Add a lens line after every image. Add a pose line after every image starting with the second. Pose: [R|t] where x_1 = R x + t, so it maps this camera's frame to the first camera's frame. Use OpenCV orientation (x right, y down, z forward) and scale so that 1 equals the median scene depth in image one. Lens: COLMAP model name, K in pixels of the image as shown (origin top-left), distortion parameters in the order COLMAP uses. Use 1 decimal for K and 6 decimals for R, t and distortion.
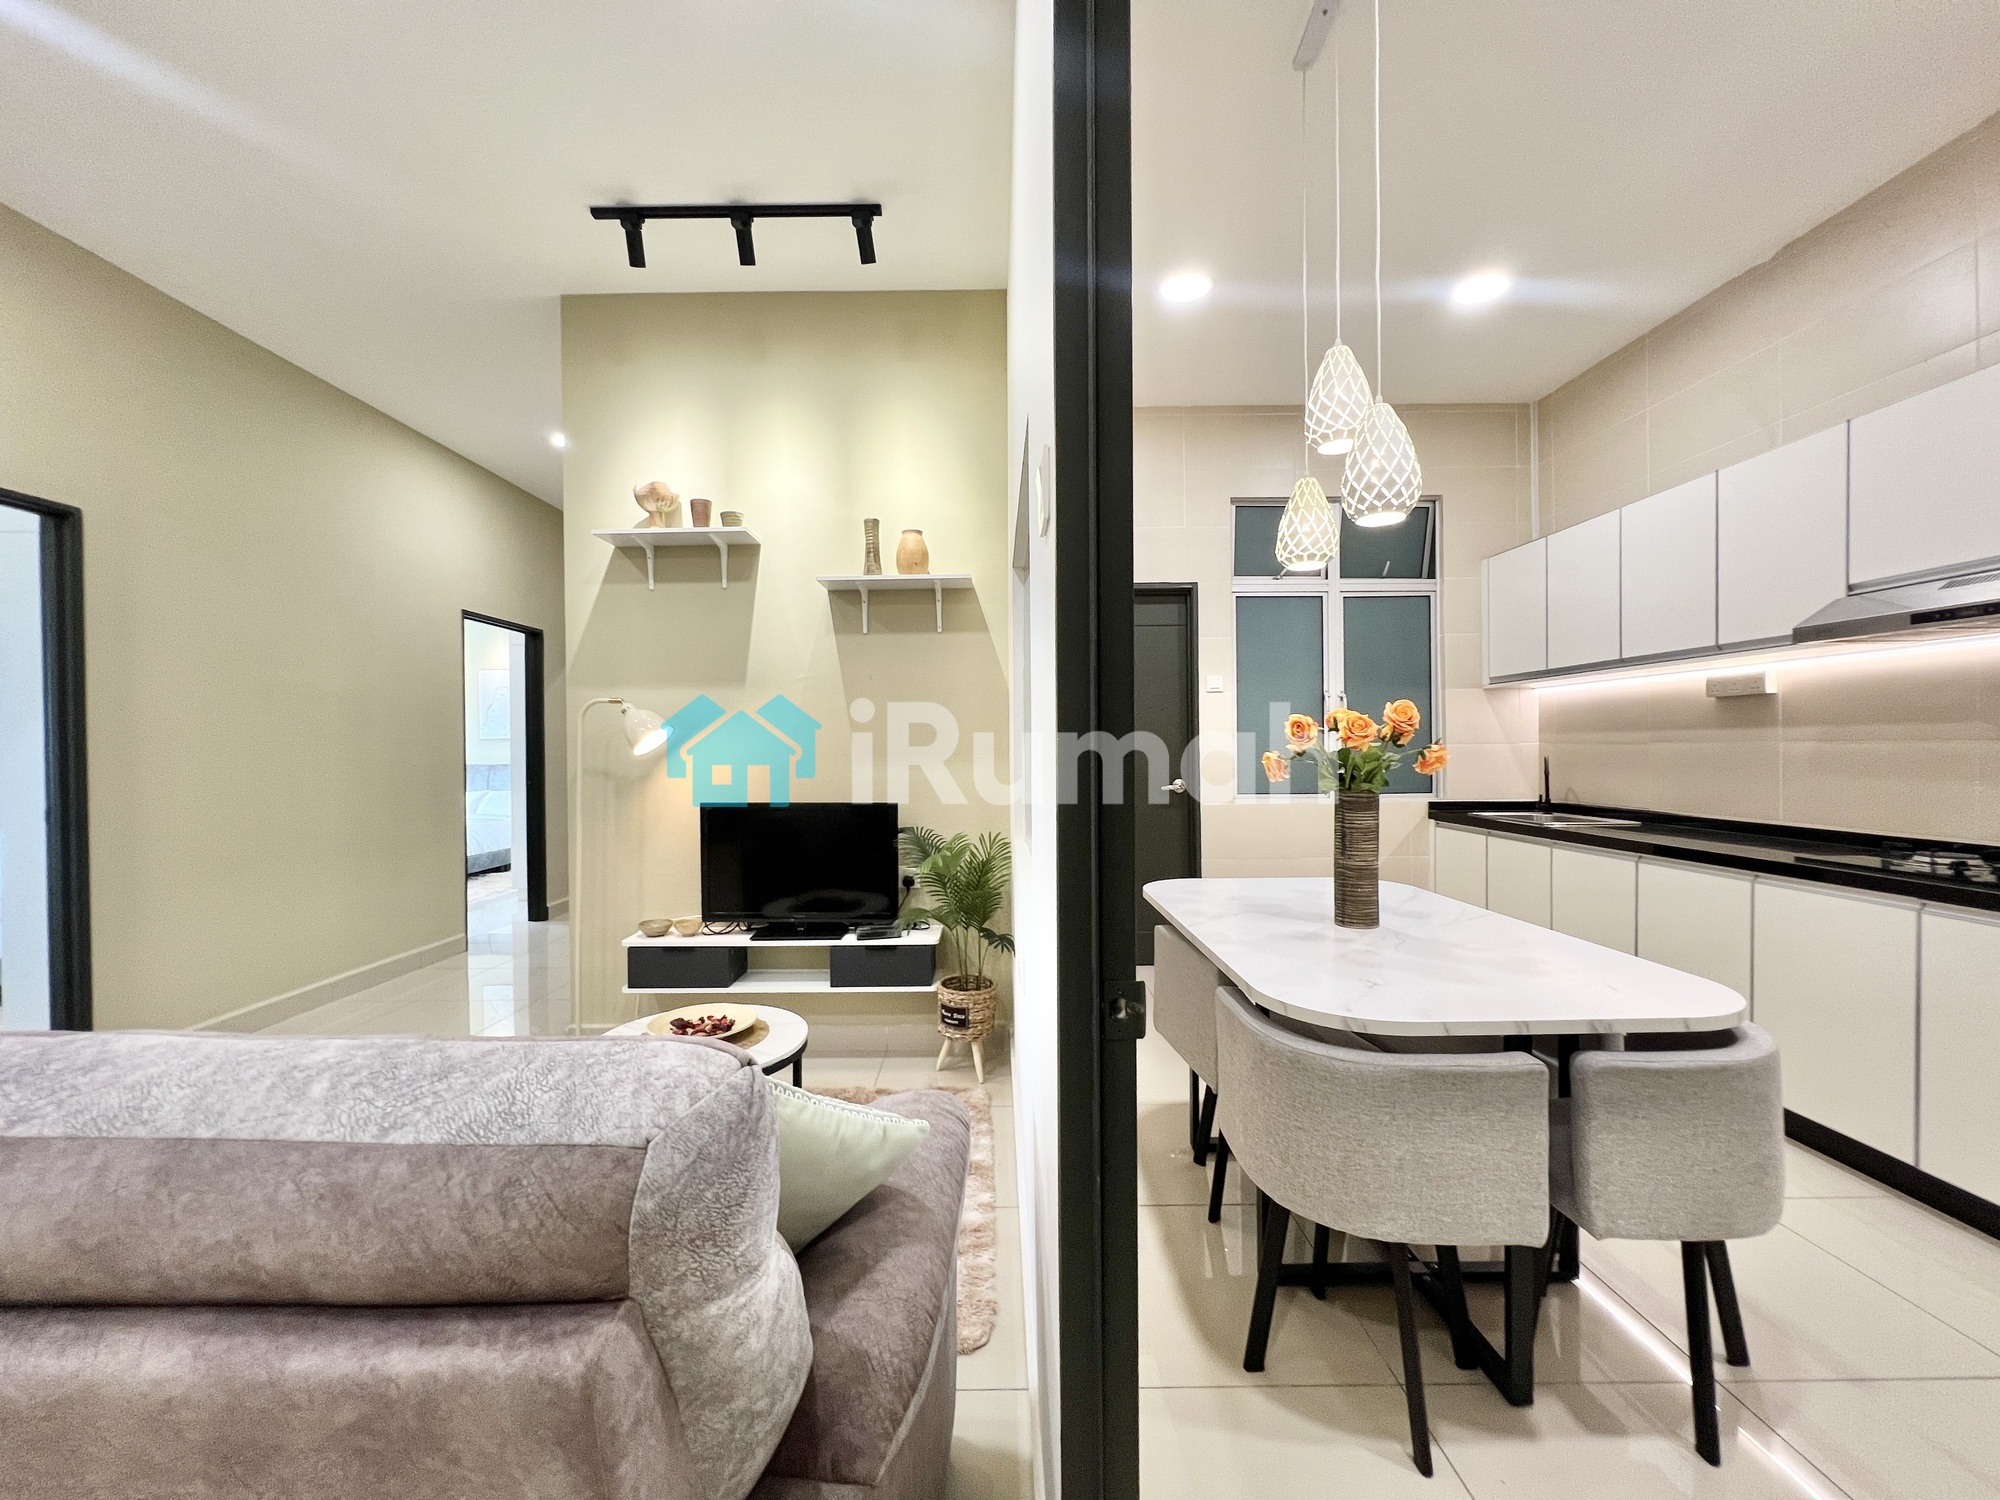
lens RADIAL K [[796.6, 0, 999.9], [0, 796.6, 752.9], [0, 0, 1]] dist [-0.001433, 0.000872]
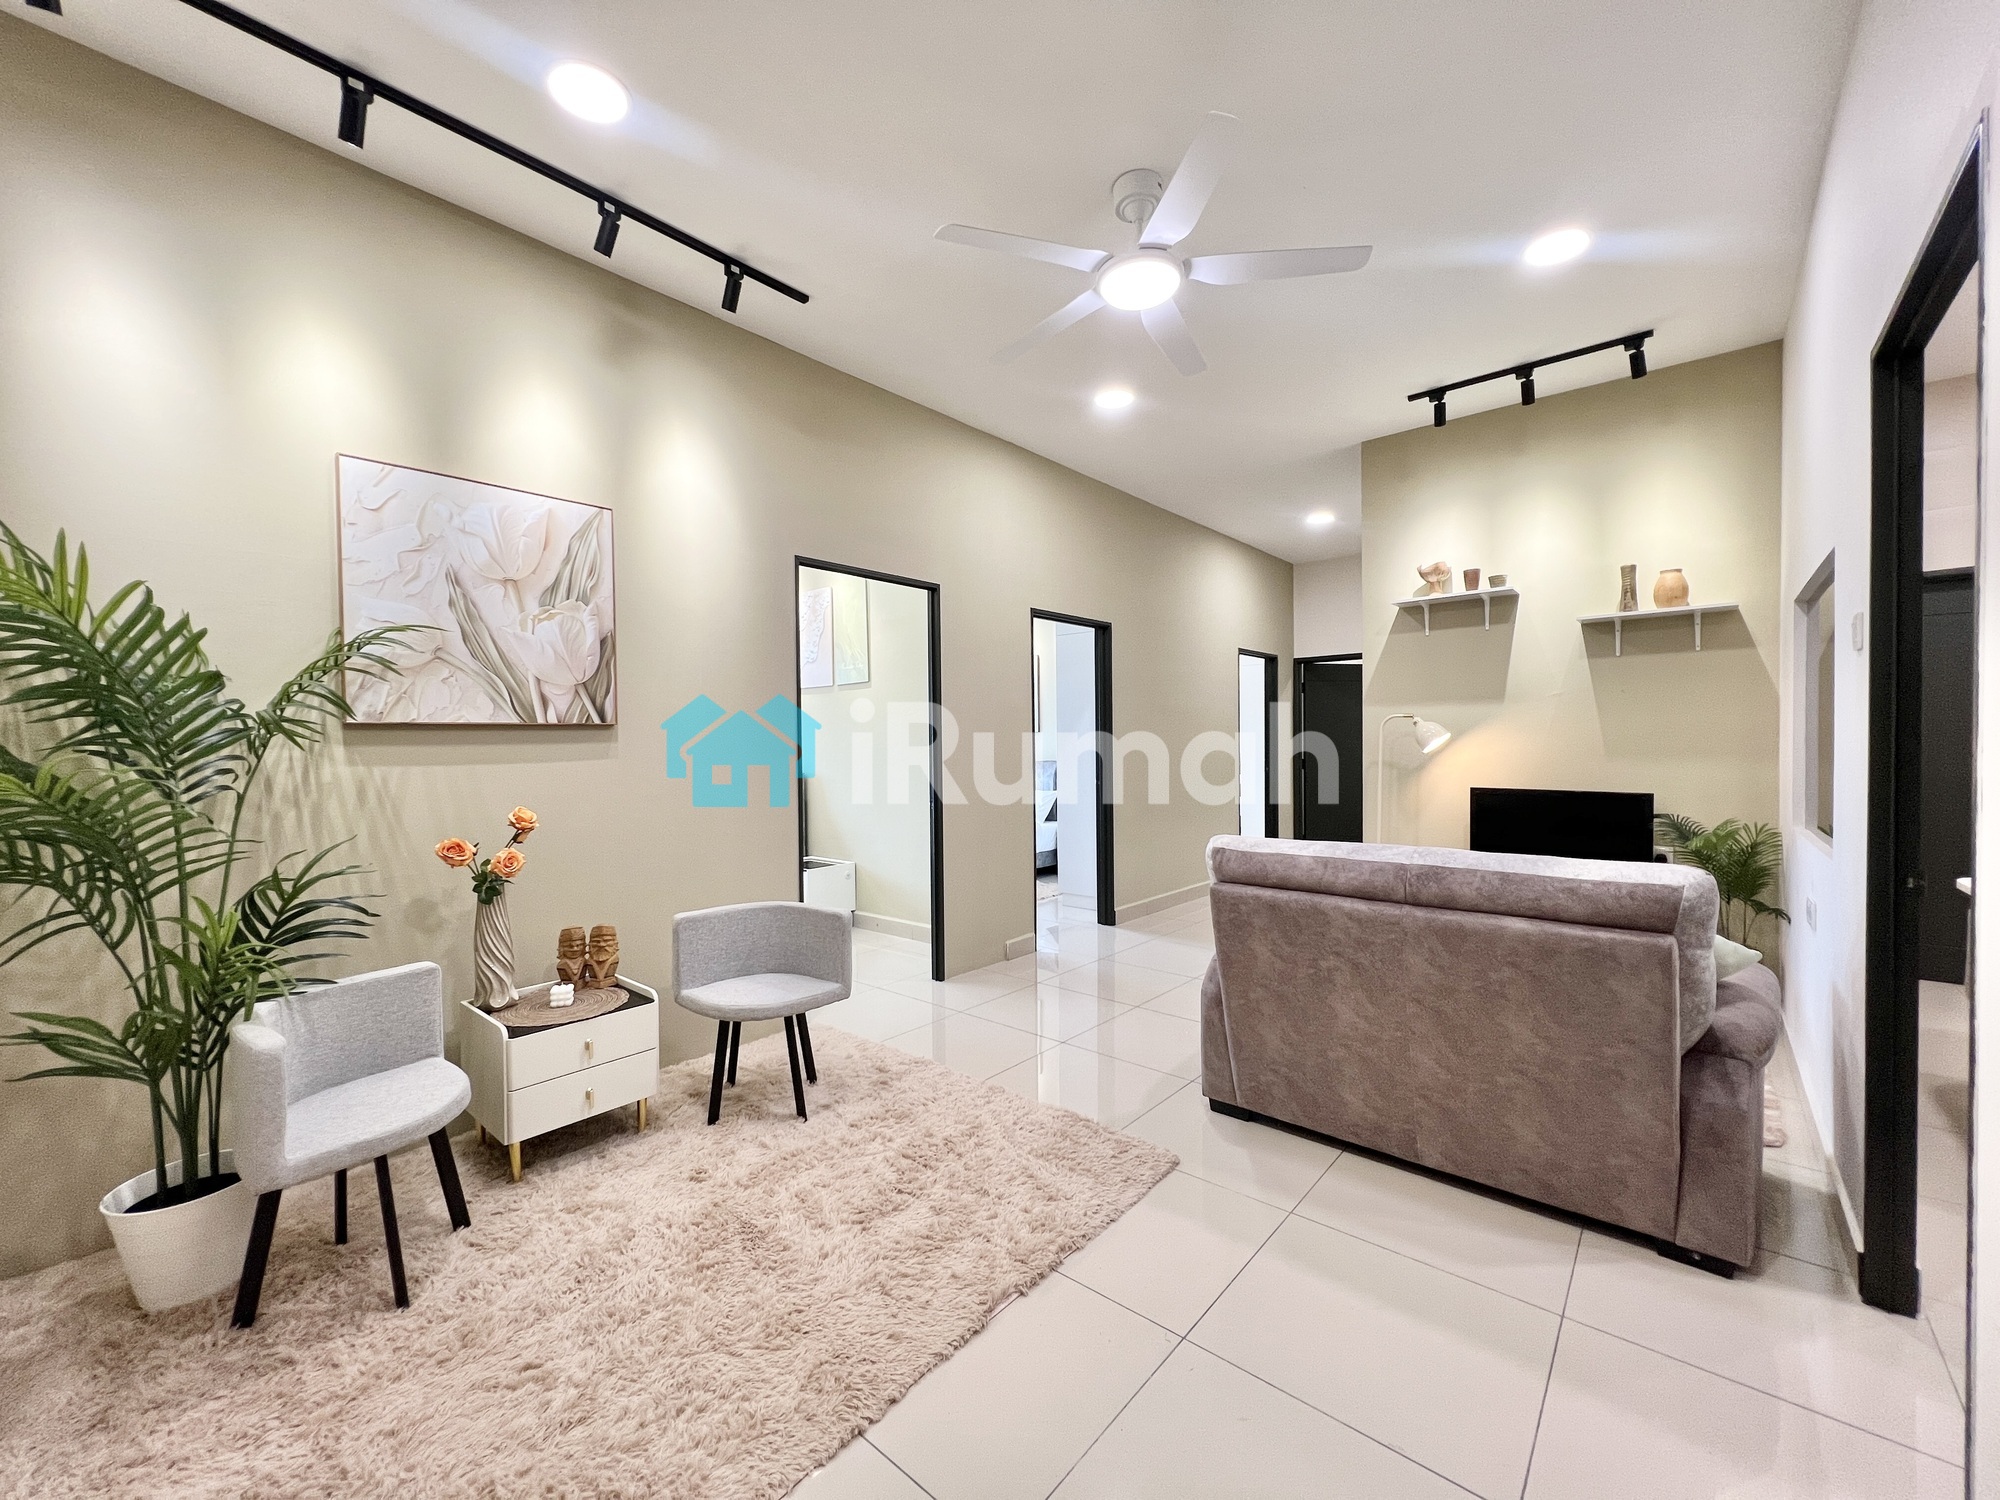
lens RADIAL K [[796.6, 0, 992.2], [0, 796.6, 755.5], [0, 0, 1]] dist [-0.001433, 0.000872]
pose [[0.746928, 0.013344, -0.664772, -0.276933], [-0.001013, 0.999820, 0.018931, -0.070539], [0.664905, -0.013467, 0.746807, -2.280097]]
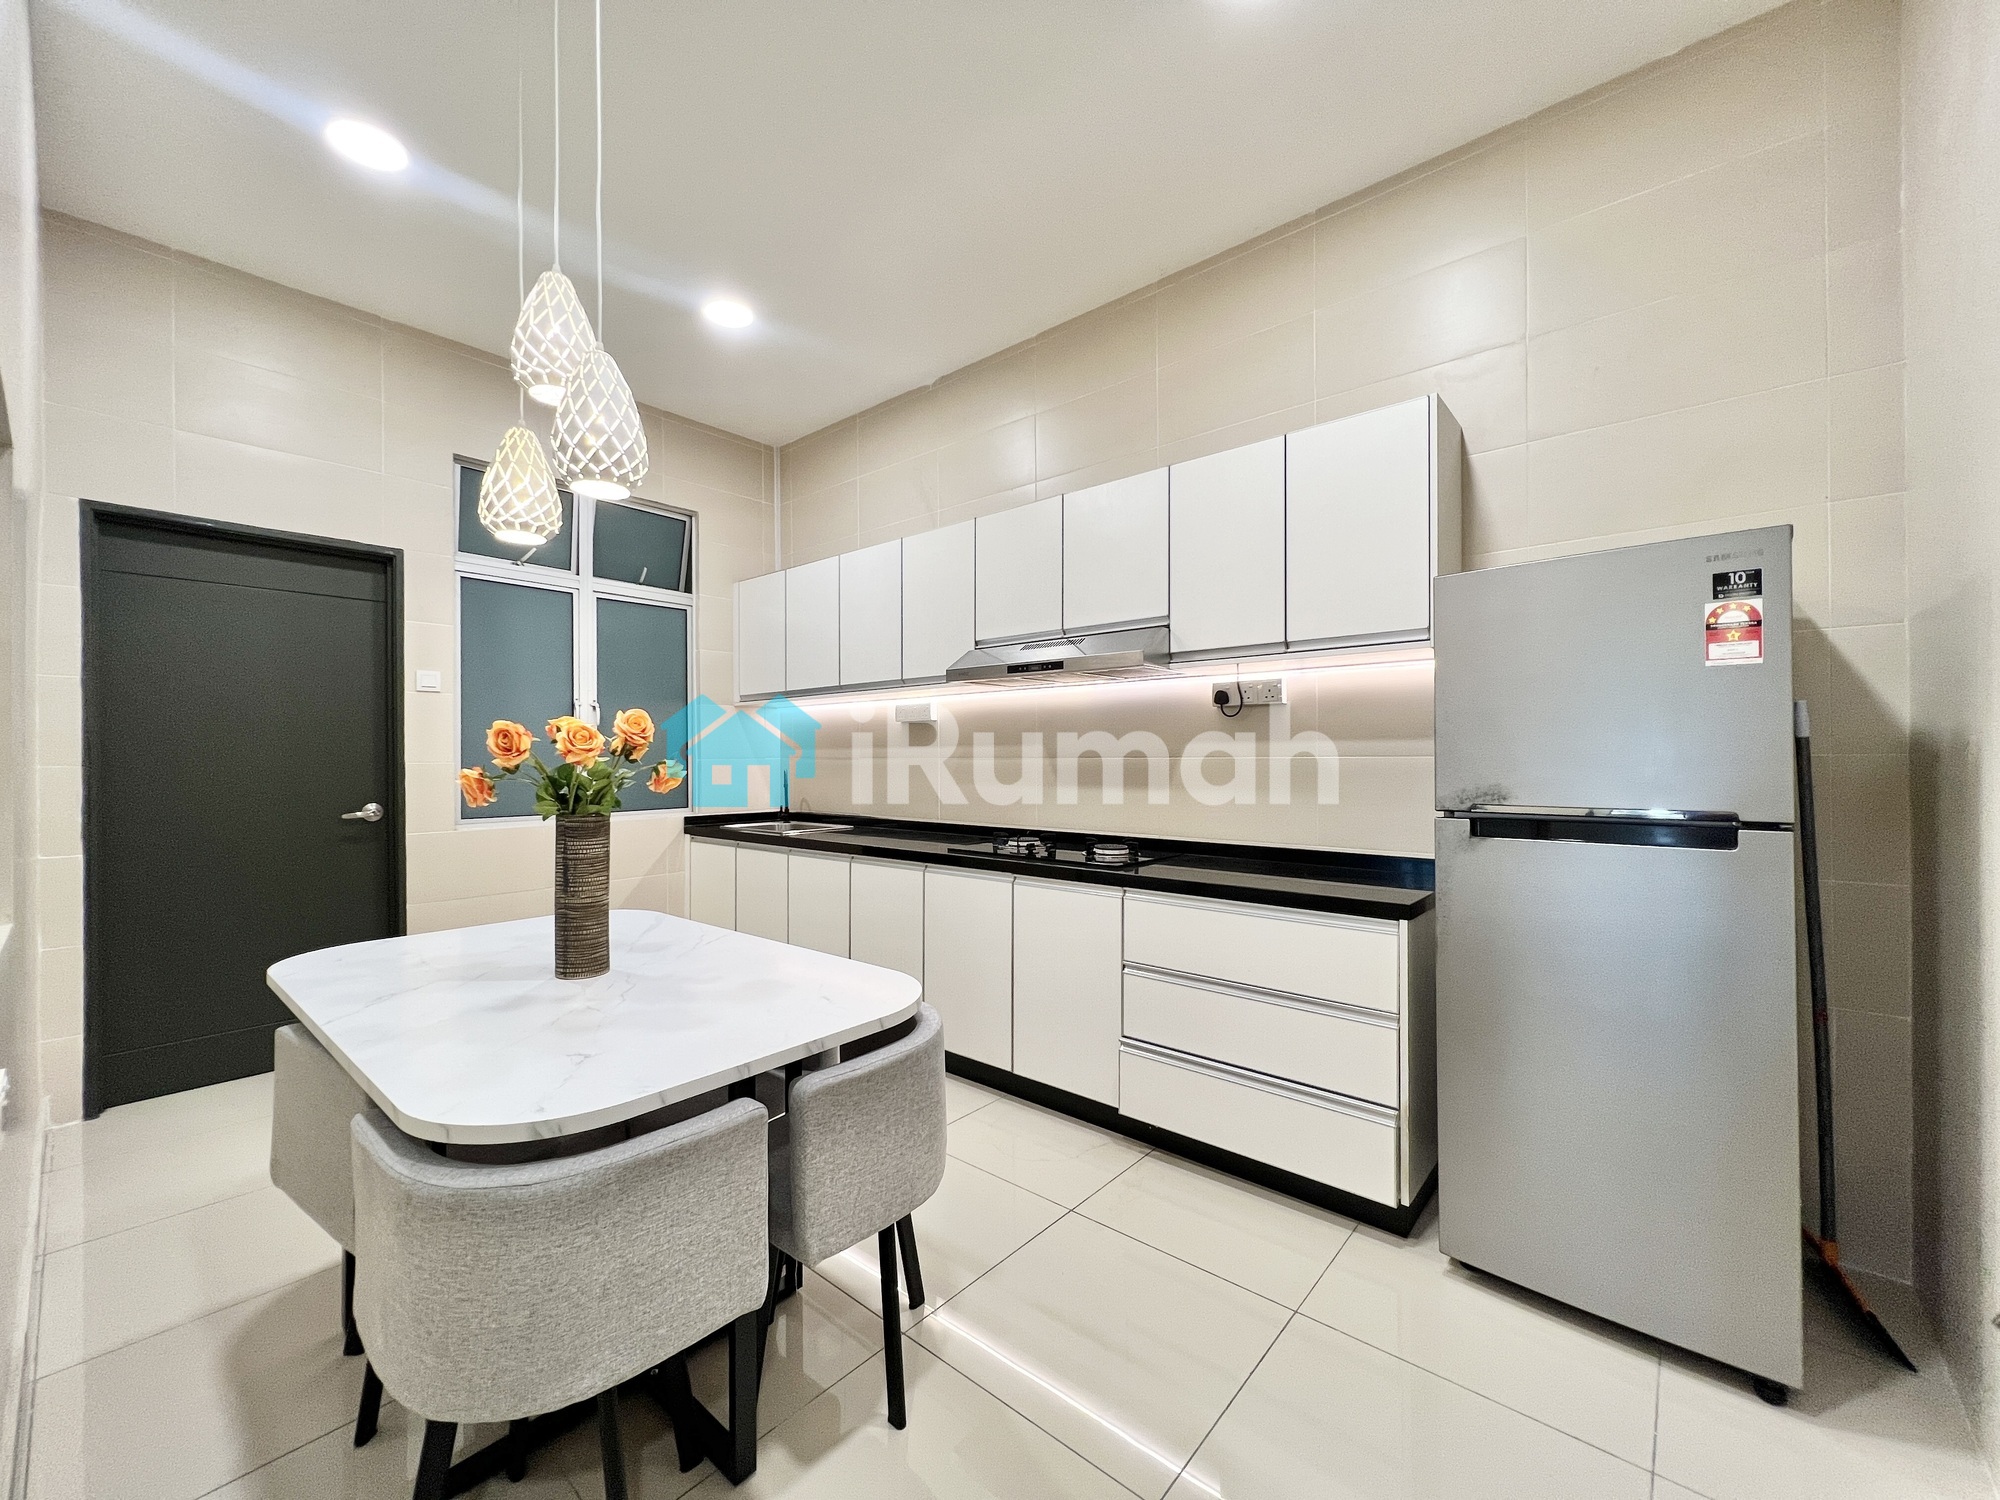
lens RADIAL K [[796.6, 0, 999.8], [0, 796.6, 755.8], [0, 0, 1]] dist [-0.001433, 0.000872]
pose [[0.655690, 0.007153, 0.754997, 0.094968], [0.002648, 0.999927, -0.011773, -0.003041], [-0.755026, 0.009719, 0.655623, 0.106715]]
